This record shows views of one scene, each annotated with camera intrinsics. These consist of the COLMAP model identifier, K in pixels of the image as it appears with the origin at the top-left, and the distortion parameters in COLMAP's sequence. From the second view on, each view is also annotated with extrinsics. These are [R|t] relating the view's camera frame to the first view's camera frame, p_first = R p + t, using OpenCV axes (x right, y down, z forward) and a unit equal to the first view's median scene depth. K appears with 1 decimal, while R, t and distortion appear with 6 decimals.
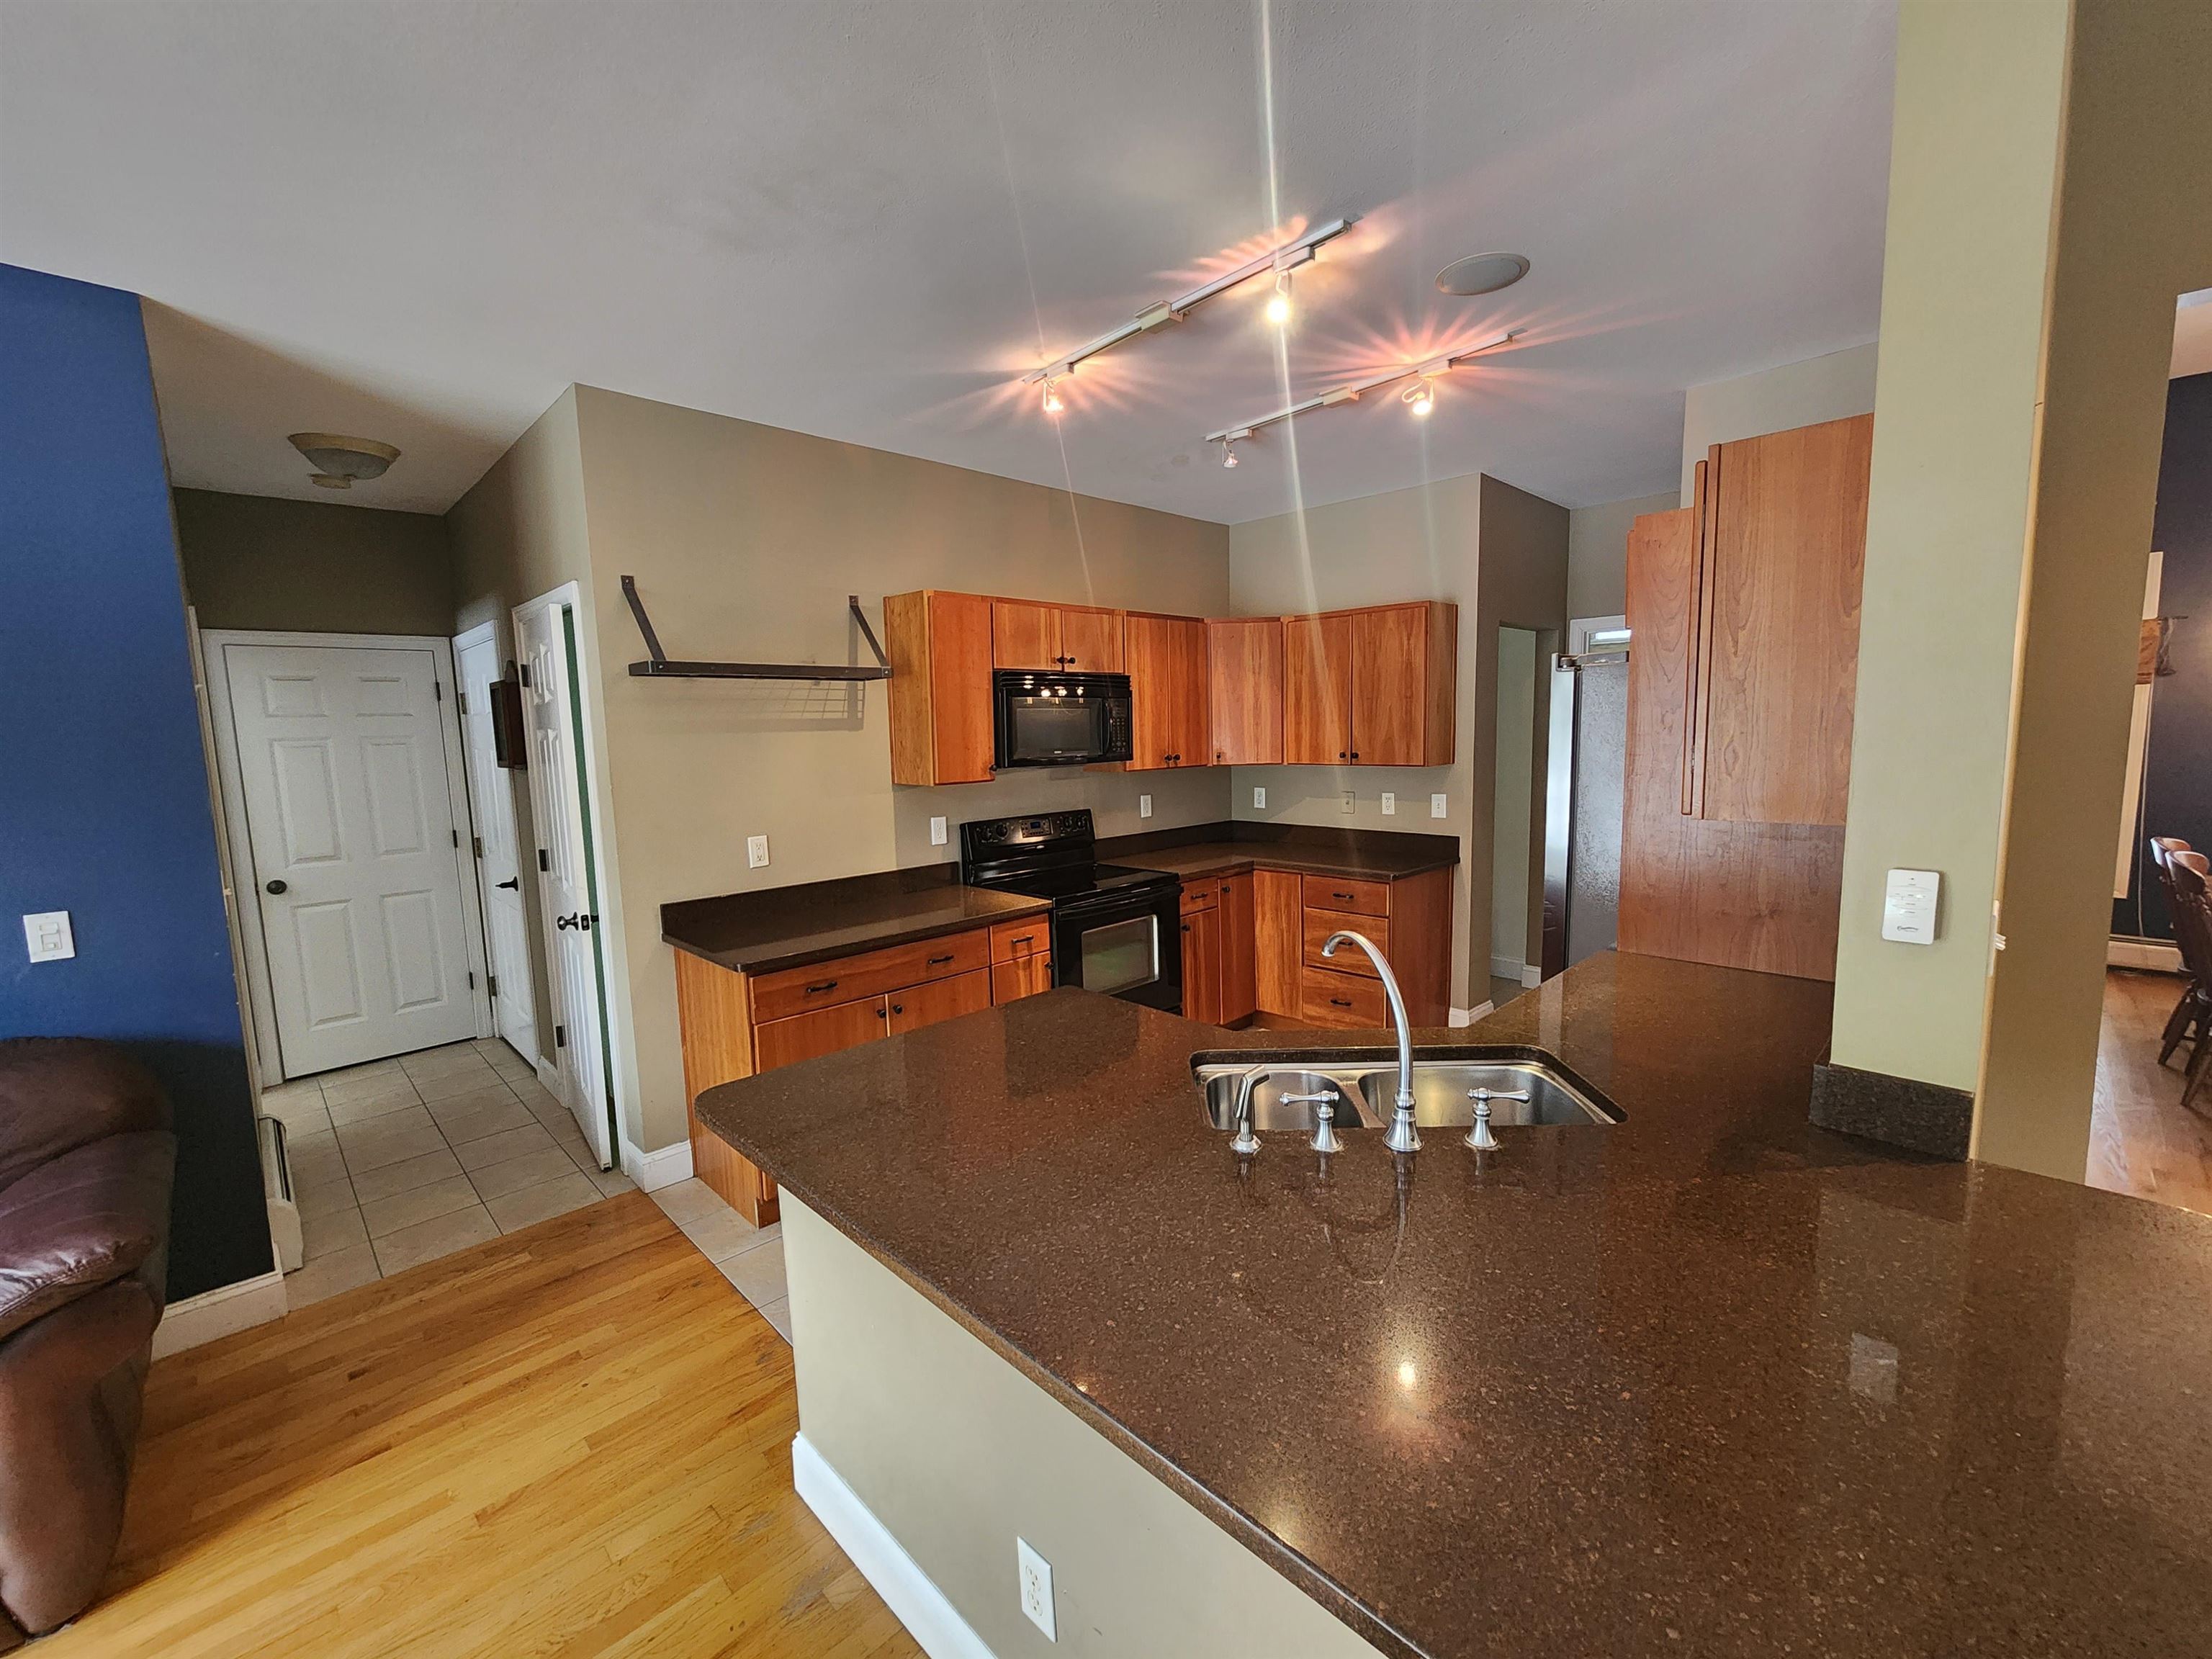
lens RADIAL K [[898.1, 0, 1111.9], [0, 898.1, 823.3], [0, 0, 1]] dist [0.001174, -0.000024]
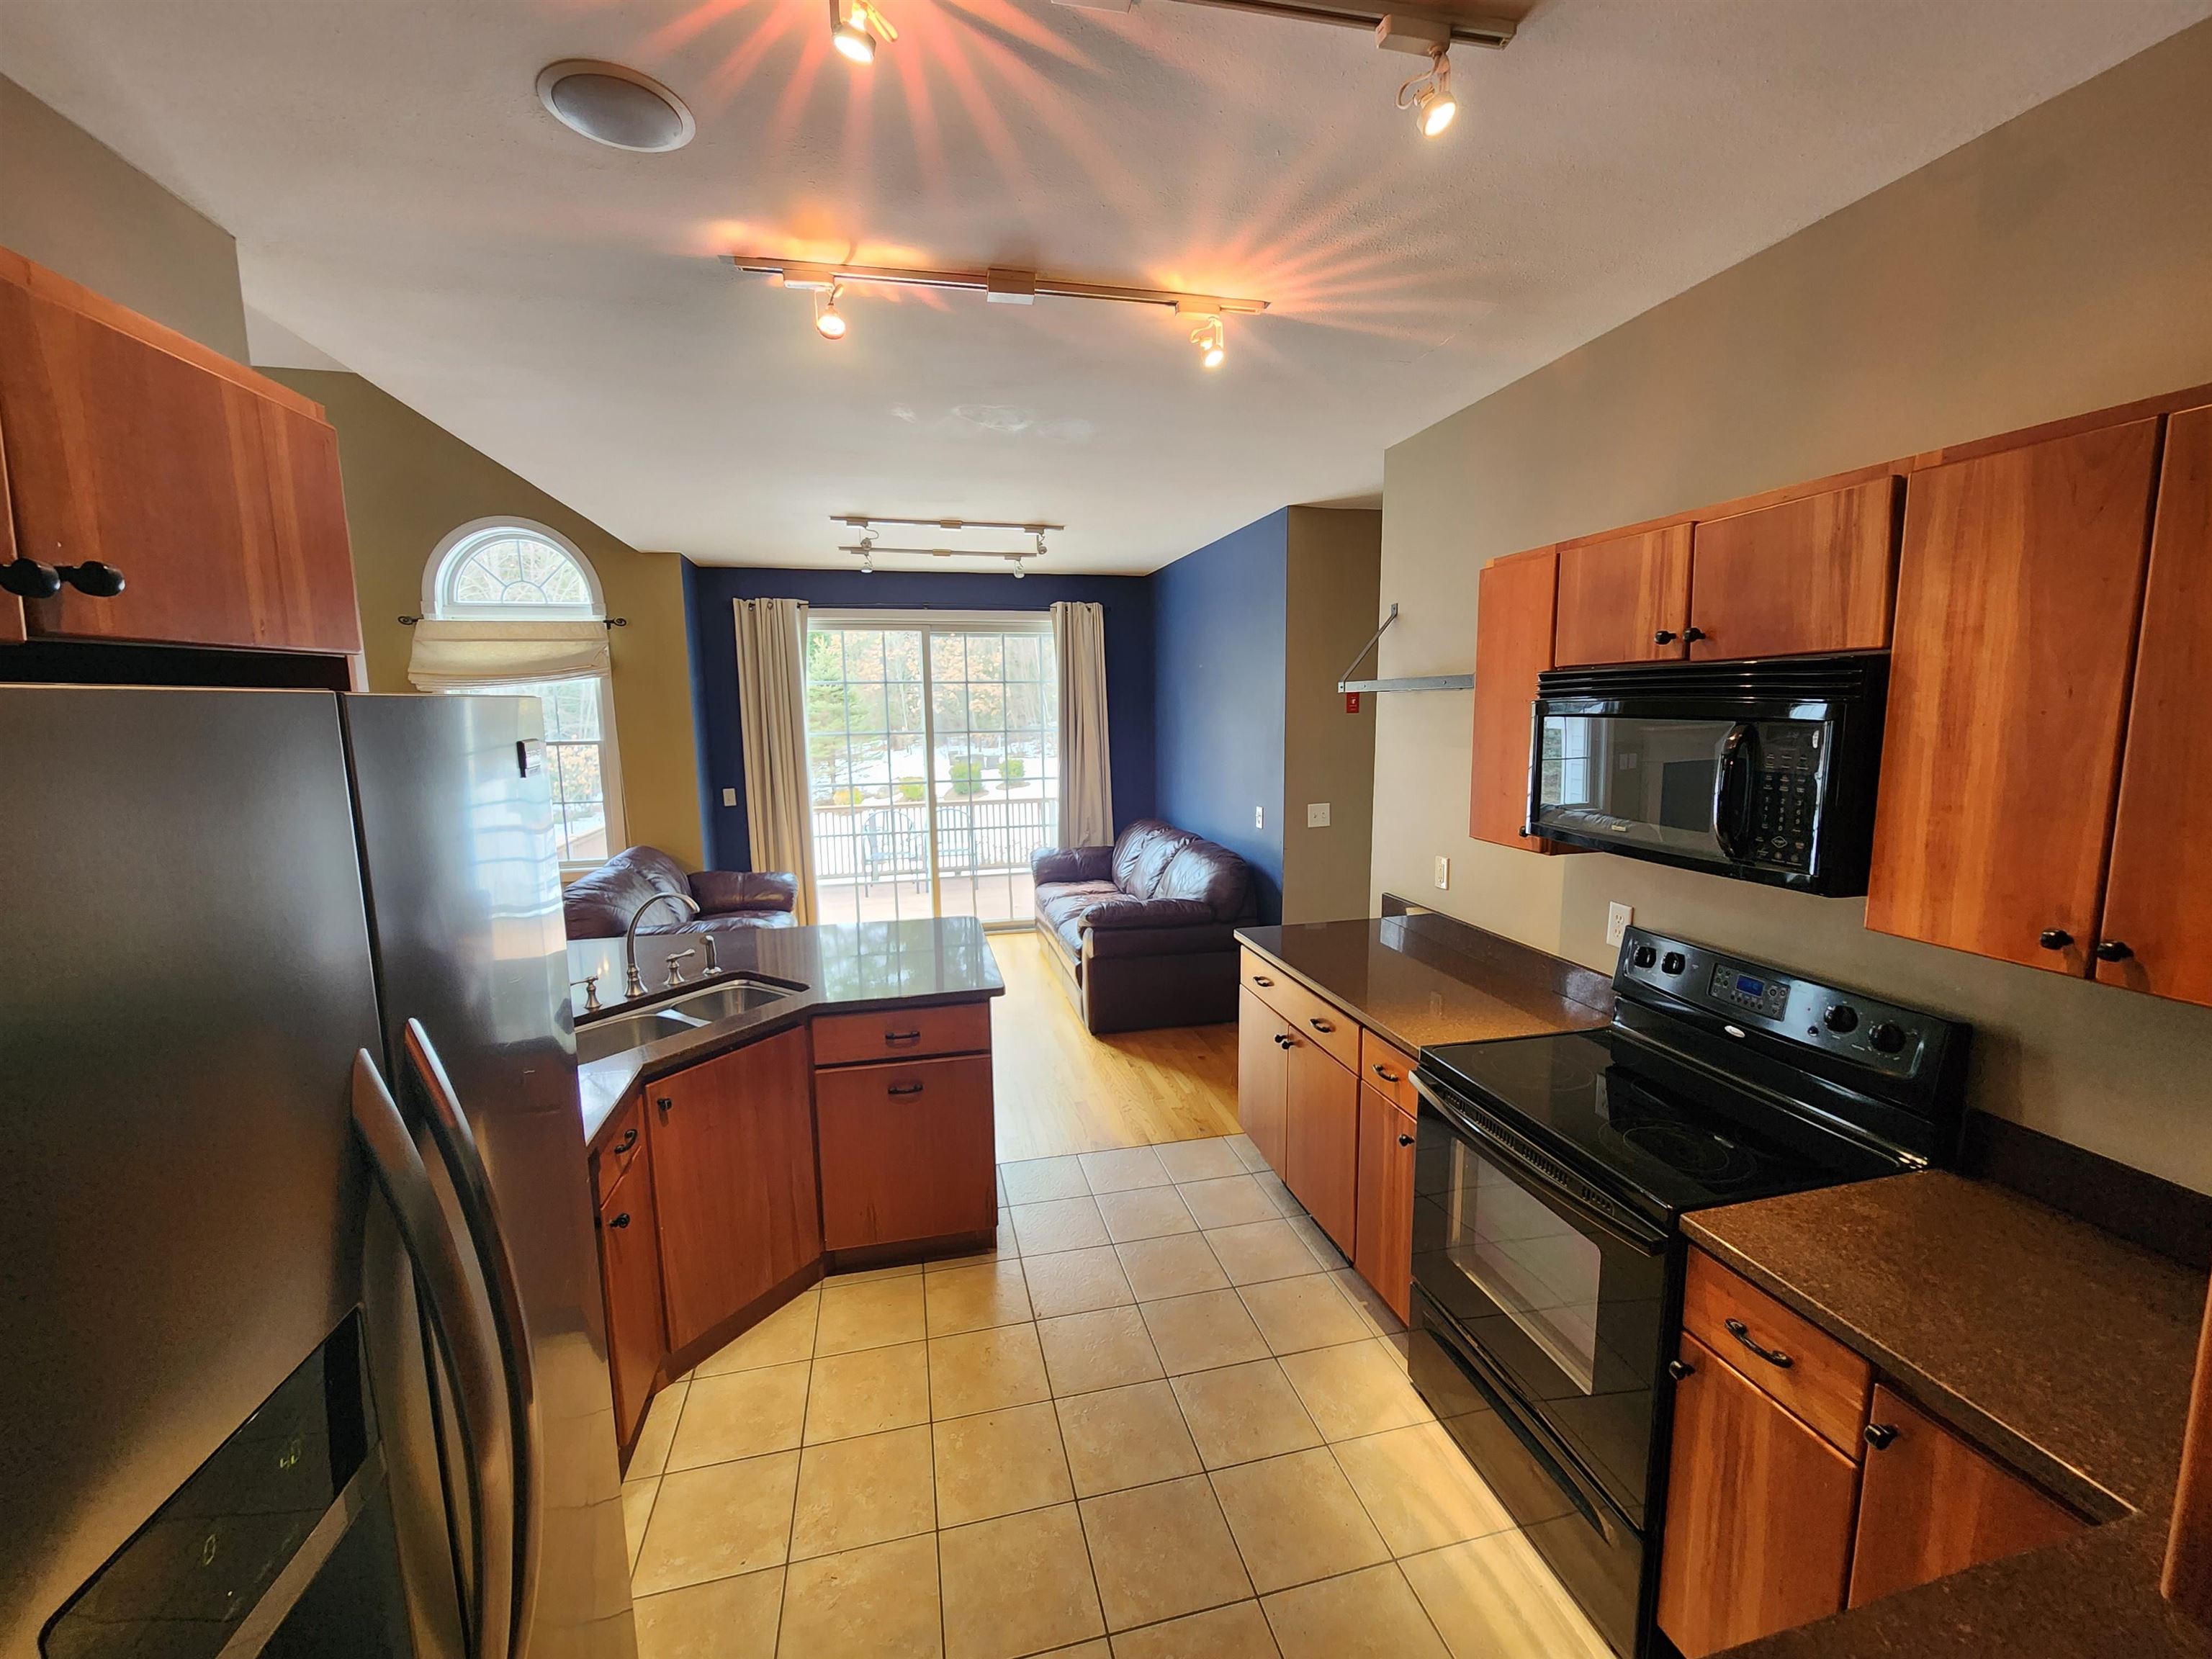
lens RADIAL K [[898.1, 0, 1111.9], [0, 898.1, 823.3], [0, 0, 1]] dist [0.001174, -0.000024]
pose [[-0.507598, 0.145700, -0.849185, 0.513806], [-0.068781, 0.975600, 0.208504, -0.169414], [0.858844, 0.164244, -0.485191, 1.024100]]
